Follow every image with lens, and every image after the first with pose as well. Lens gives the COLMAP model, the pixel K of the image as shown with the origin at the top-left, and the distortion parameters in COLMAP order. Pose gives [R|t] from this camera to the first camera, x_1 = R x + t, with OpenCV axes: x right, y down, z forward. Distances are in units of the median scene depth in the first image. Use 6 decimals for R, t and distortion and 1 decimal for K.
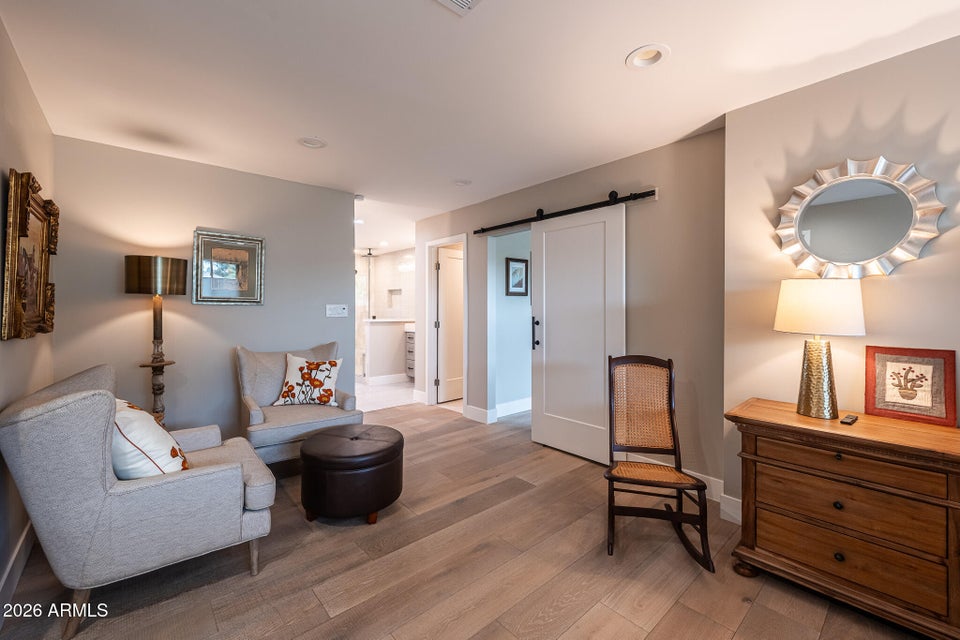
lens RADIAL K [[396.0, 0, 480.5], [0, 396.0, 304.3], [0, 0, 1]] dist [-0.000731, -0.000256]
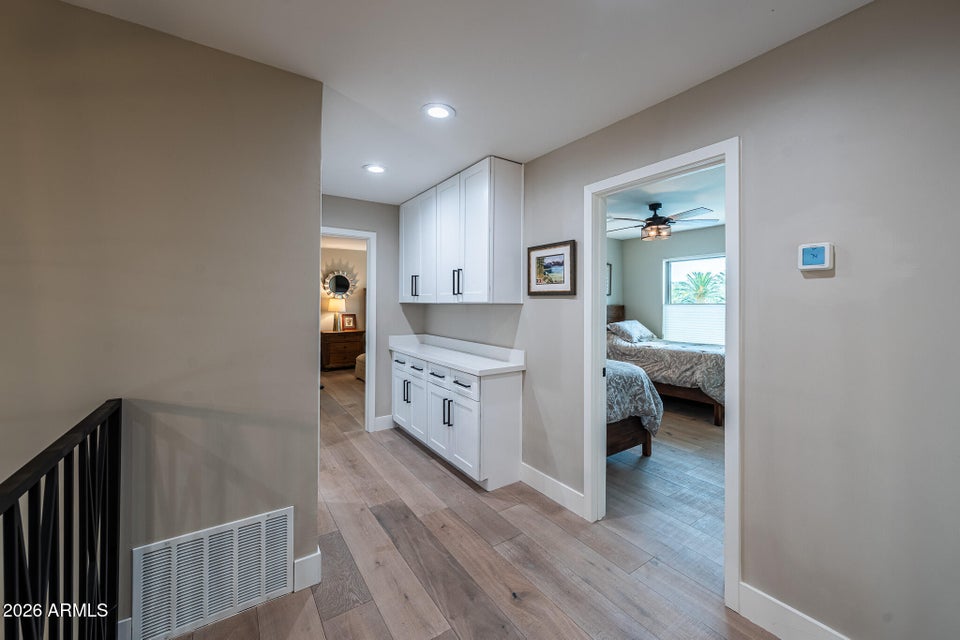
lens RADIAL K [[380.7, 0, 492.3], [0, 380.7, 301.1], [0, 0, 1]] dist [0.001175, 0.000115]
pose [[0.114895, -0.001377, 0.993377, -2.157714], [-0.005740, 0.999981, 0.002050, -0.041270], [-0.993361, -0.005938, 0.114885, -0.805760]]
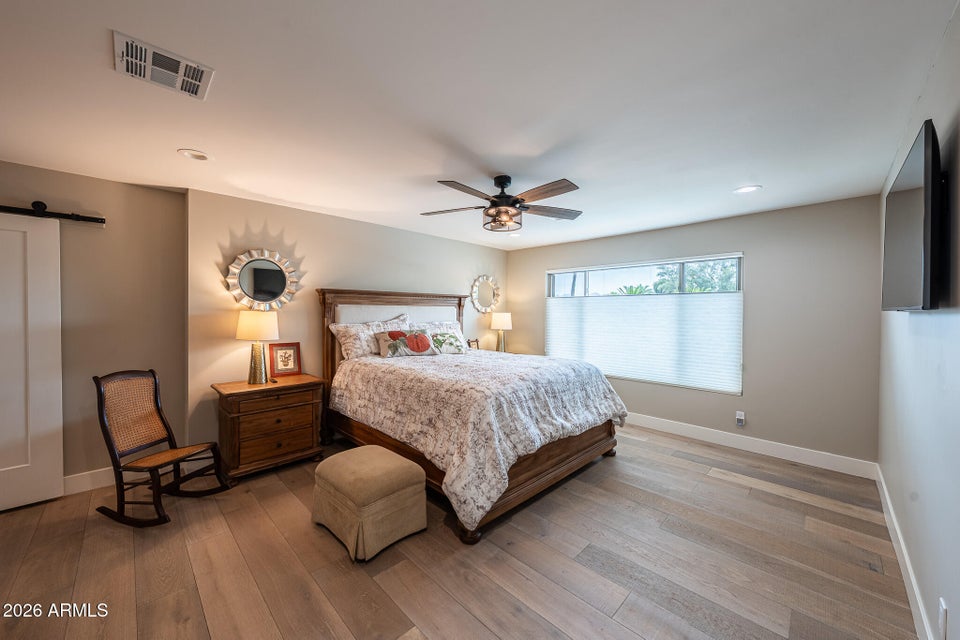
lens RADIAL K [[354.3, 0, 470.4], [0, 354.3, 317.3], [0, 0, 1]] dist [-0.000088, -0.000061]
pose [[-0.045942, -0.014171, 0.998844, -0.627535], [-0.008975, 0.999865, 0.013773, -0.046471], [-0.998904, -0.008332, -0.046063, 0.049204]]
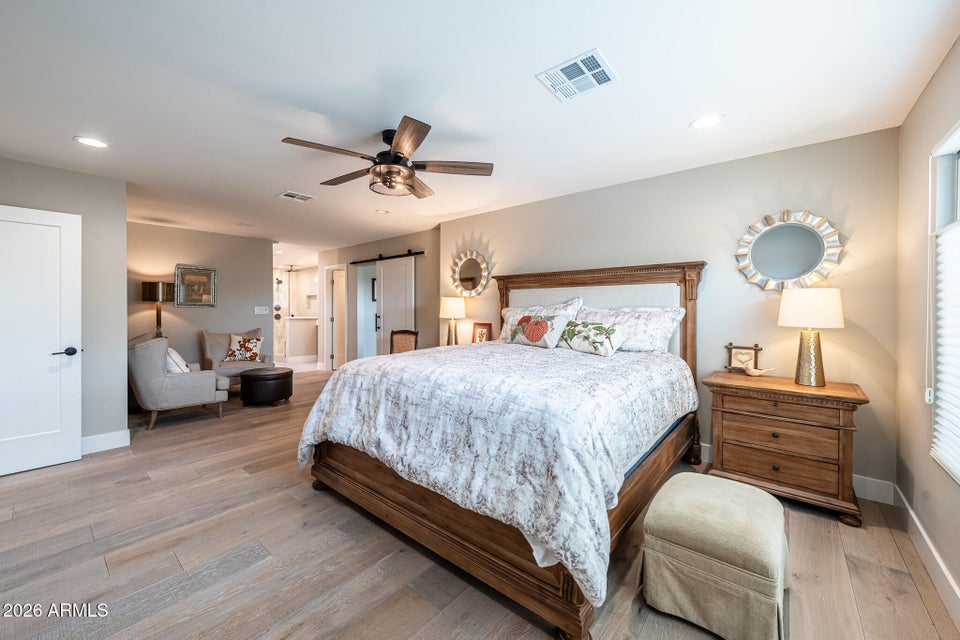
lens RADIAL K [[368.4, 0, 468.0], [0, 368.4, 309.4], [0, 0, 1]] dist [0.000014, -0.000019]
pose [[0.990277, -0.000836, 0.139109, 0.436605], [-0.000367, 0.999963, 0.008618, -0.002823], [-0.139111, -0.008585, 0.990240, -1.018260]]
